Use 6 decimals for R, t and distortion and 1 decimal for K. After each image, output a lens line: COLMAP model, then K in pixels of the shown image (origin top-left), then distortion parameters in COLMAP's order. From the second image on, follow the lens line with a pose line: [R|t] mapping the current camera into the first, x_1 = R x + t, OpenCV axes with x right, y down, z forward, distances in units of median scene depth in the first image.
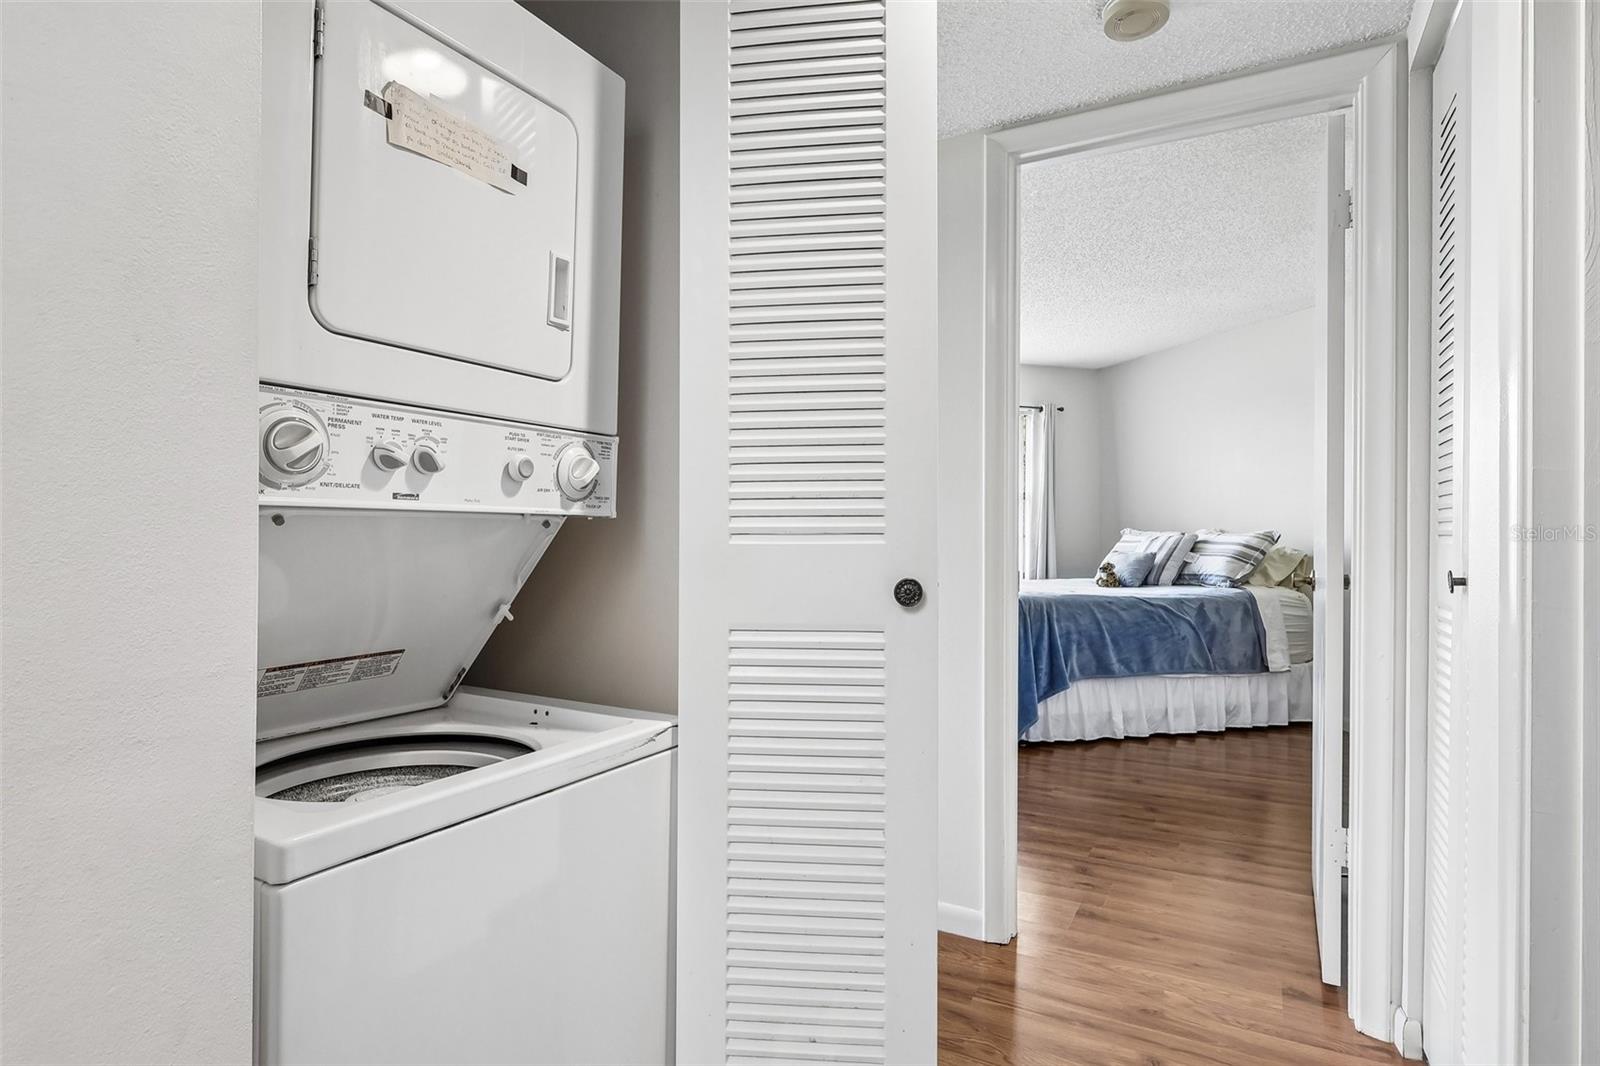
lens RADIAL K [[806.4, 0, 799.7], [0, 806.4, 530.3], [0, 0, 1]] dist [0.012232, 0.000759]
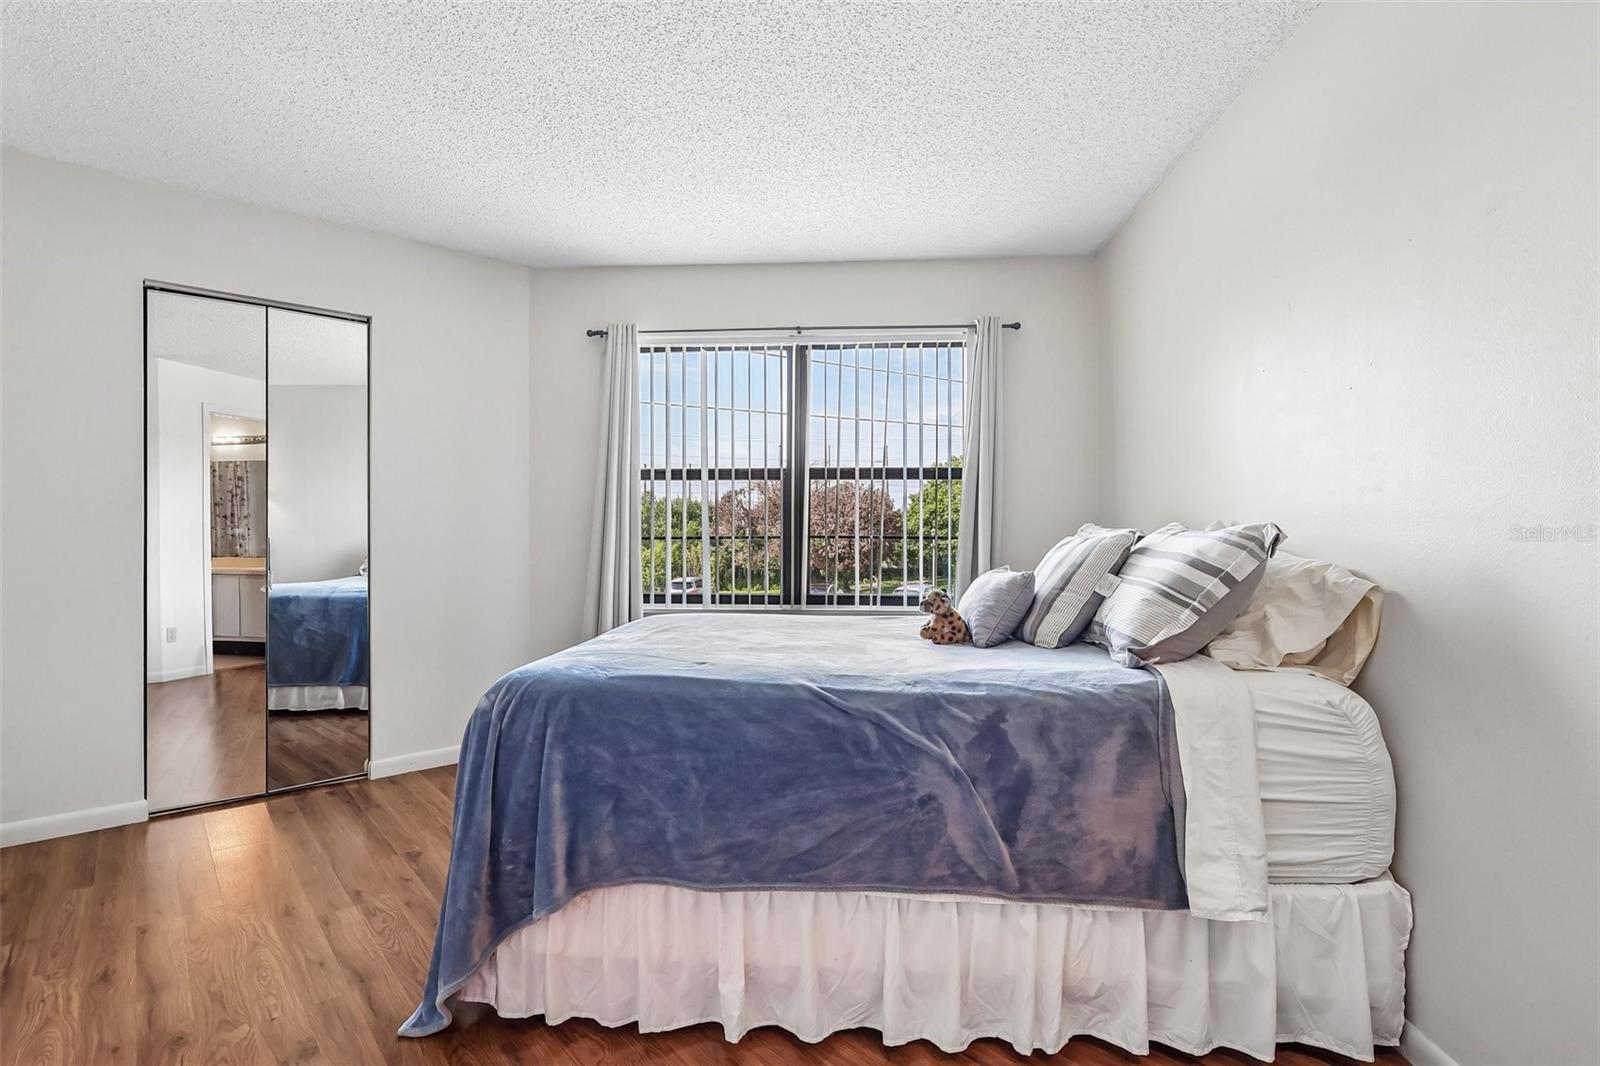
lens RADIAL K [[767.6, 0, 798.0], [0, 767.6, 536.7], [0, 0, 1]] dist [-0.004355, 0.002537]
pose [[0.941029, -0.003845, -0.338303, 0.530327], [0.005574, 0.999976, 0.004139, 0.004302], [0.338279, -0.005780, 0.941028, 0.619473]]
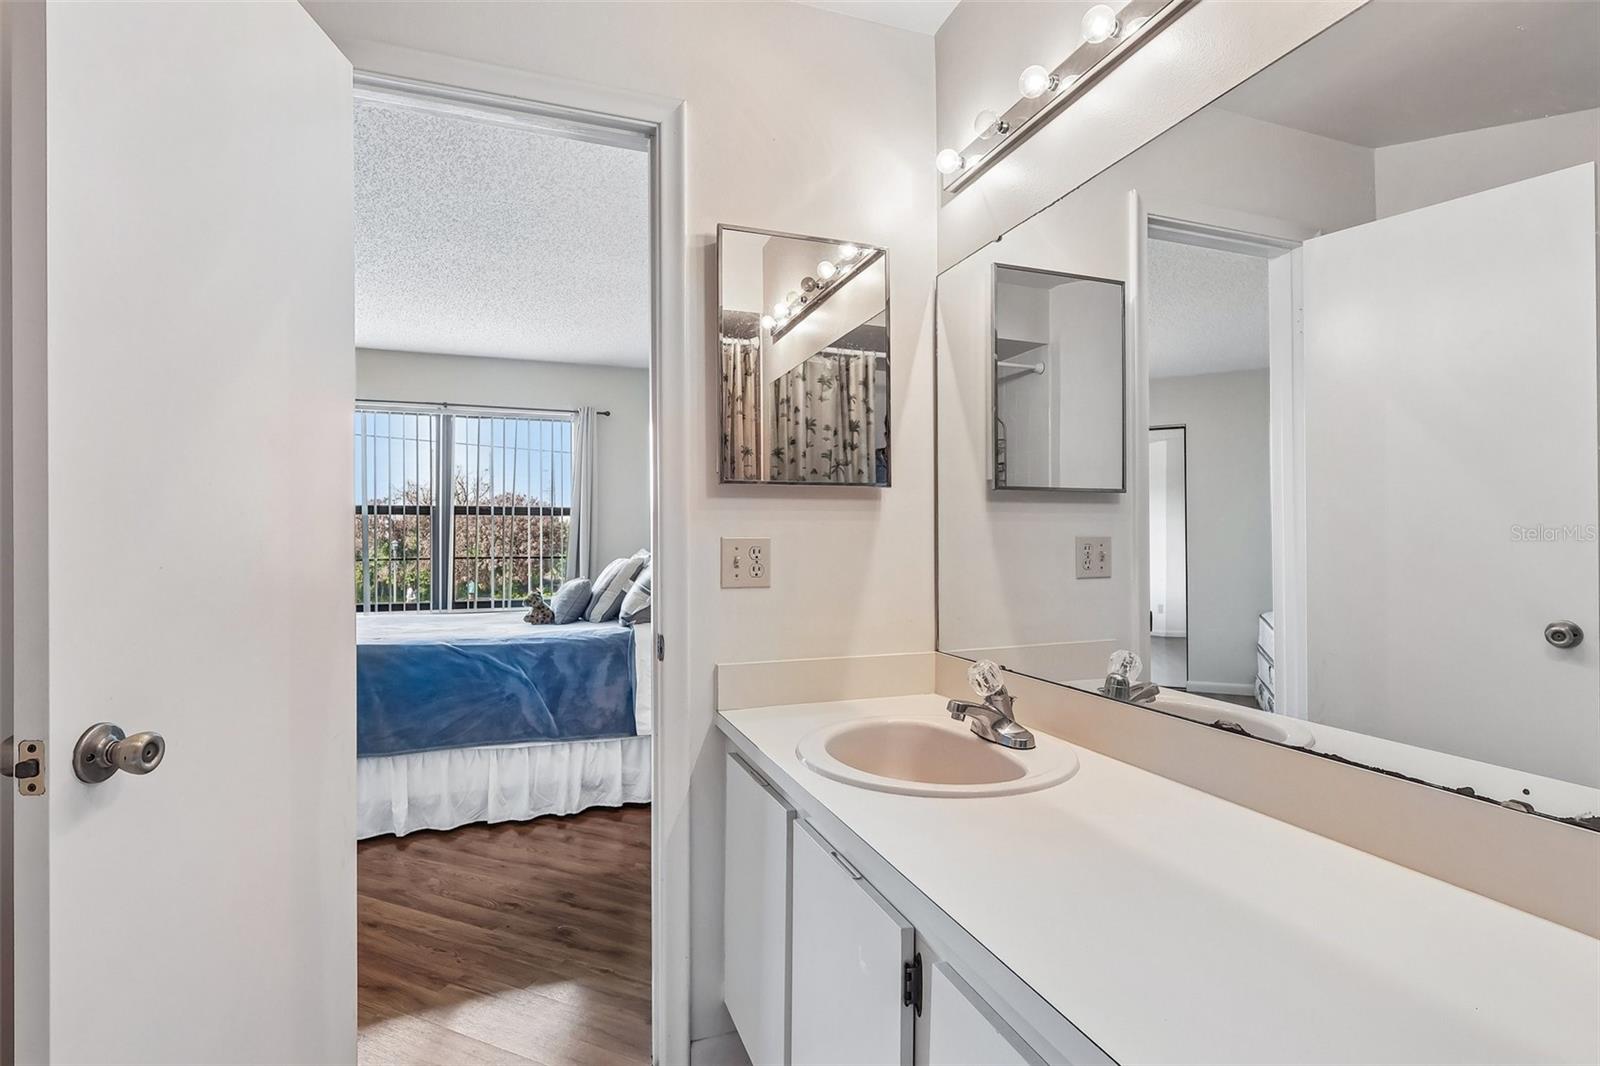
lens RADIAL K [[767.6, 0, 799.7], [0, 767.6, 528.7], [0, 0, 1]] dist [-0.004355, 0.002537]
pose [[0.996802, -0.012601, 0.078908, 0.678676], [0.013704, 0.999815, -0.013461, -0.013410], [-0.078724, 0.014499, 0.996791, 0.242819]]
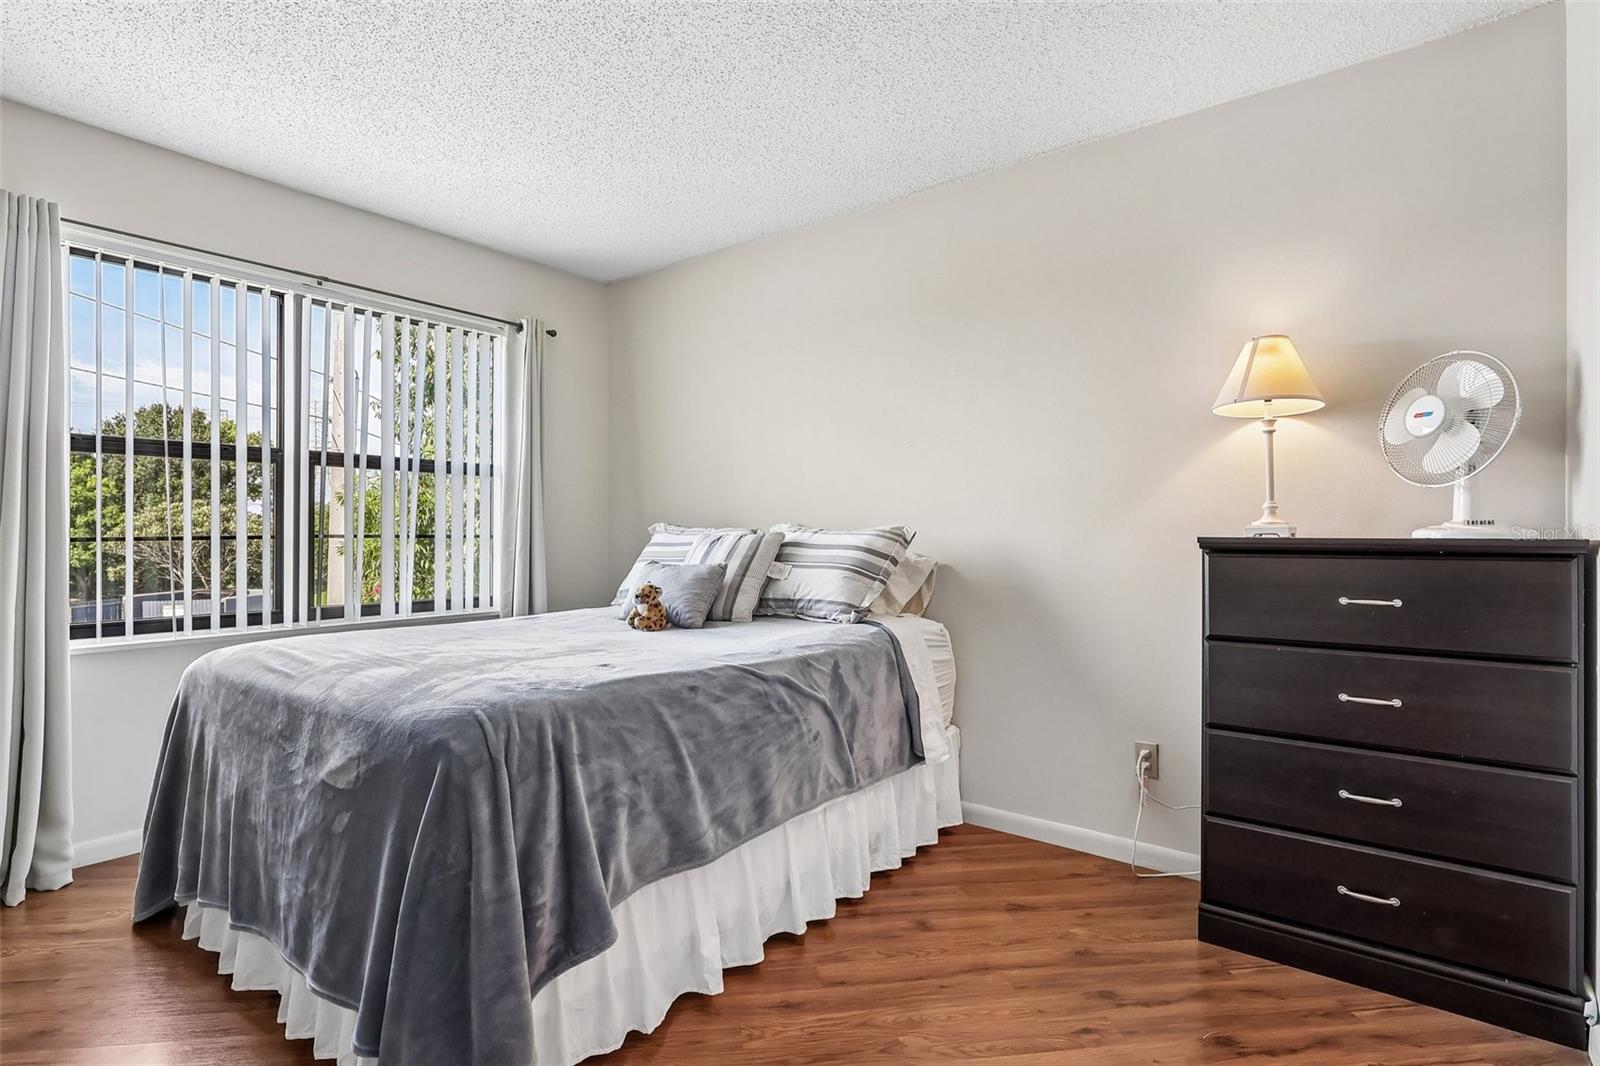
lens RADIAL K [[806.4, 0, 810.8], [0, 806.4, 522.1], [0, 0, 1]] dist [0.012232, 0.000759]
pose [[0.797570, -0.002409, 0.603221, 0.161450], [0.006060, 0.999974, -0.004019, -0.000017], [-0.603196, 0.006861, 0.797564, 0.581520]]
